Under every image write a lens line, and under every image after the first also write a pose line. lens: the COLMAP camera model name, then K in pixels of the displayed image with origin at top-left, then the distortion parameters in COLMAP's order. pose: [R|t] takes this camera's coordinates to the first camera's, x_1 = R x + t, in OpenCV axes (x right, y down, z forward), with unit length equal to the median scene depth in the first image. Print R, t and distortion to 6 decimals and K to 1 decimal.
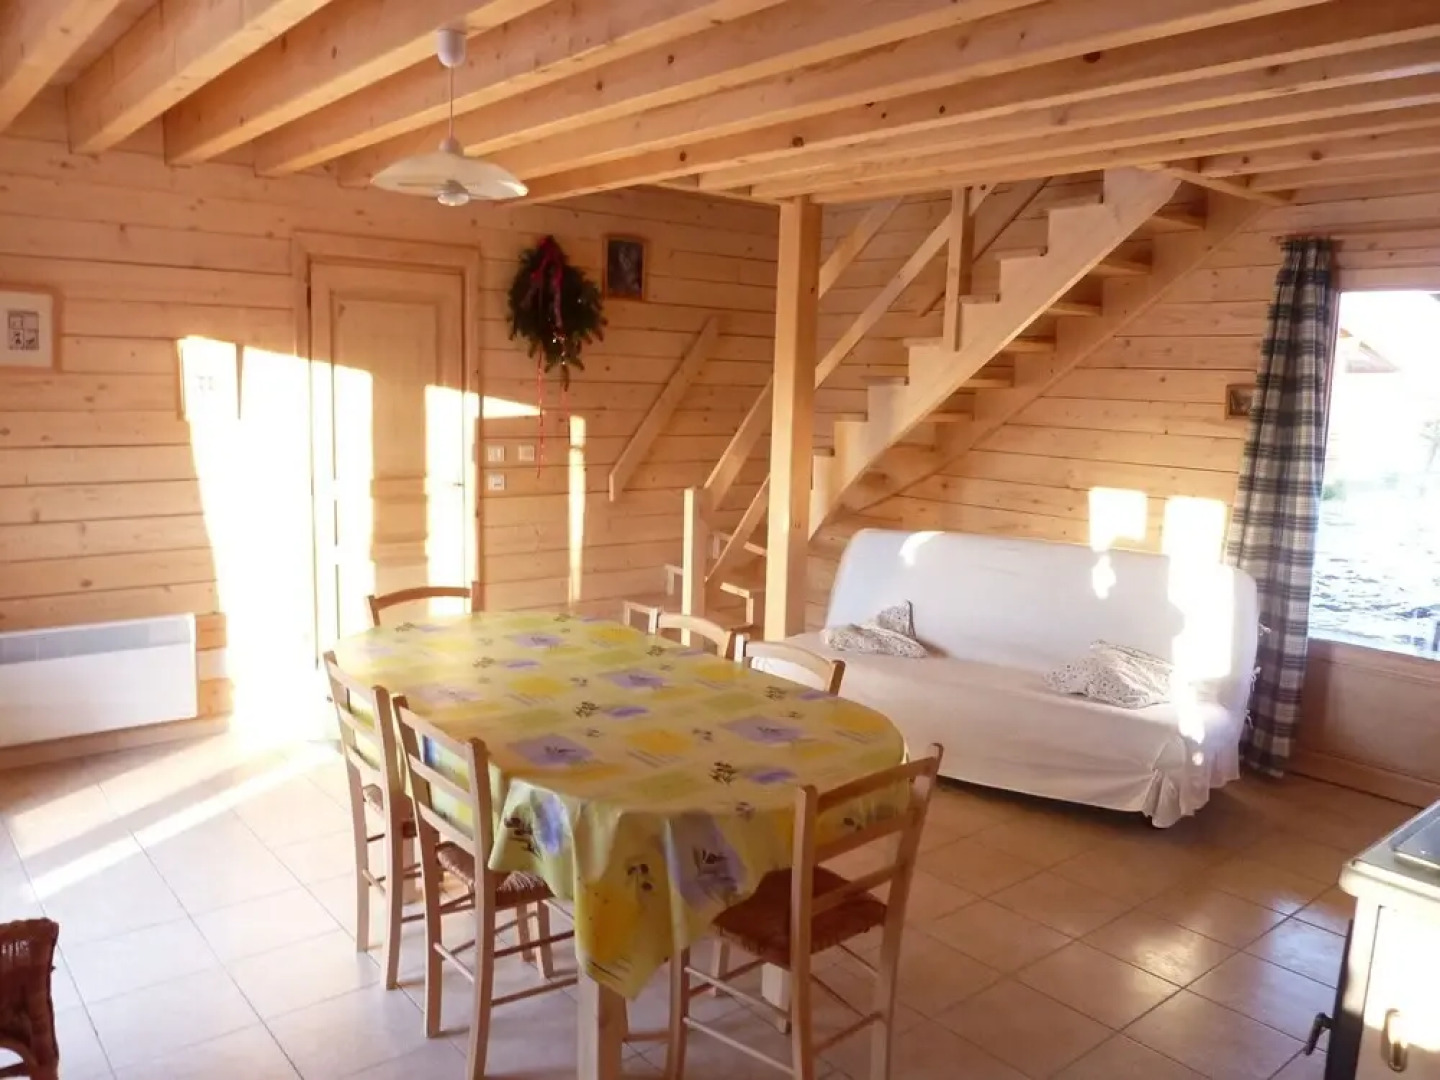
lens RADIAL K [[1113.2, 0, 720.0], [0, 1113.2, 540.0], [0, 0, 1]] dist [-0.029961, -0.001268]
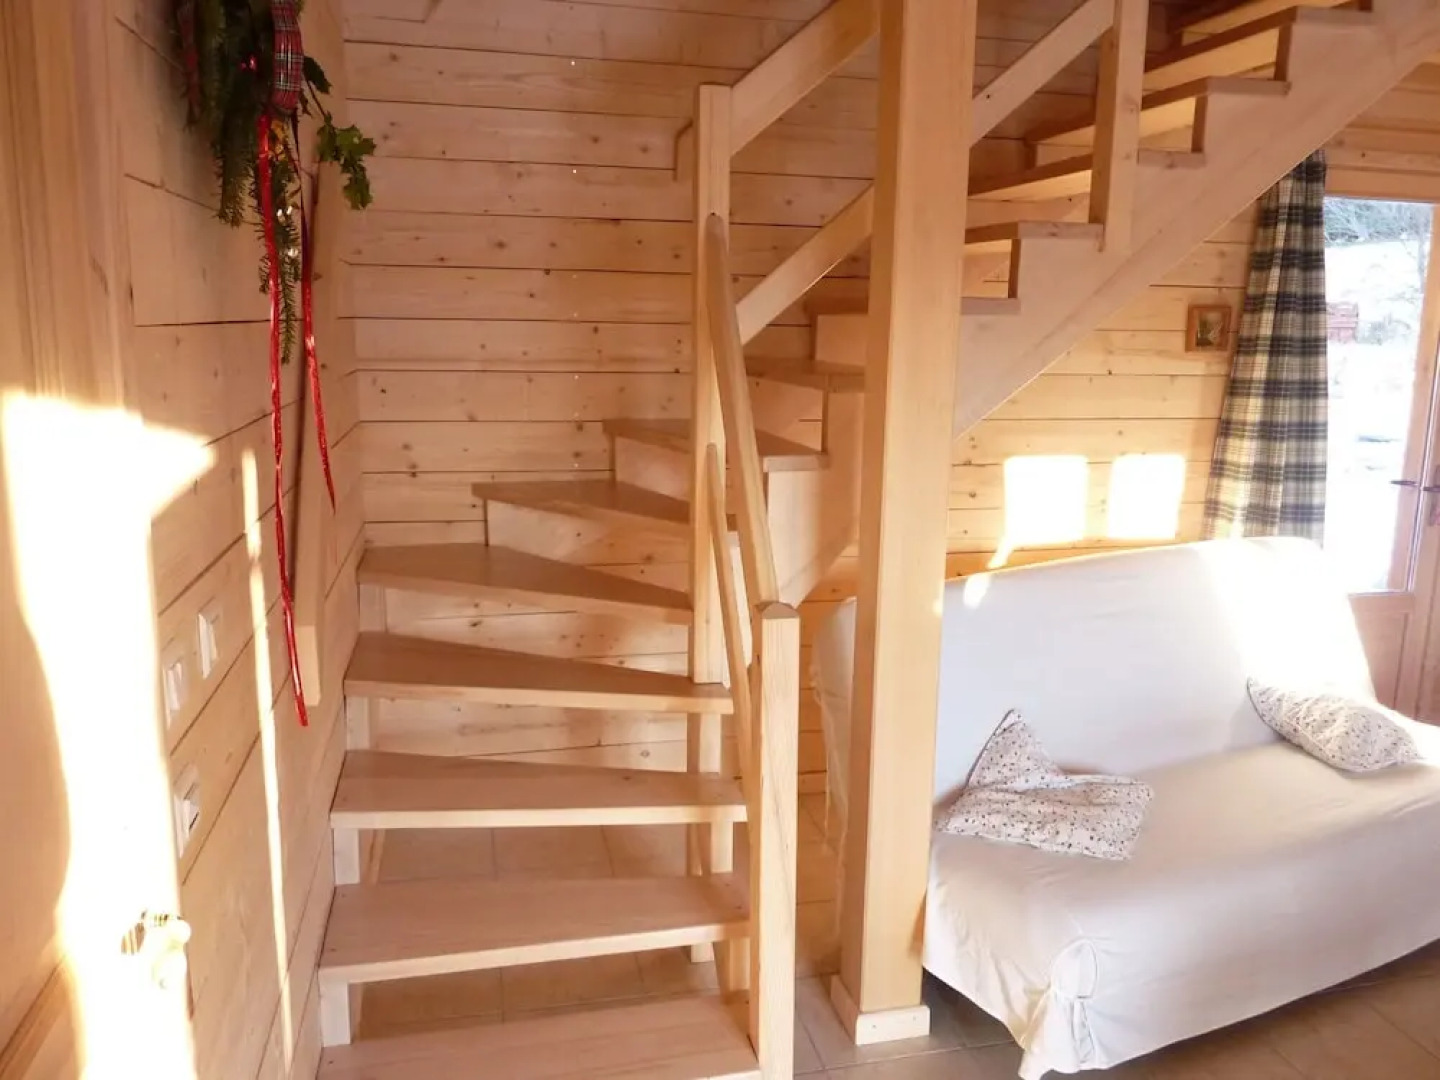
lens RADIAL K [[1113.2, 0, 720.0], [0, 1113.2, 540.0], [0, 0, 1]] dist [-0.029961, -0.001268]
pose [[0.459113, -0.190680, 0.867673, -0.395538], [0.139927, 0.980023, 0.141331, -0.133423], [-0.877289, 0.056524, 0.476622, 0.913203]]
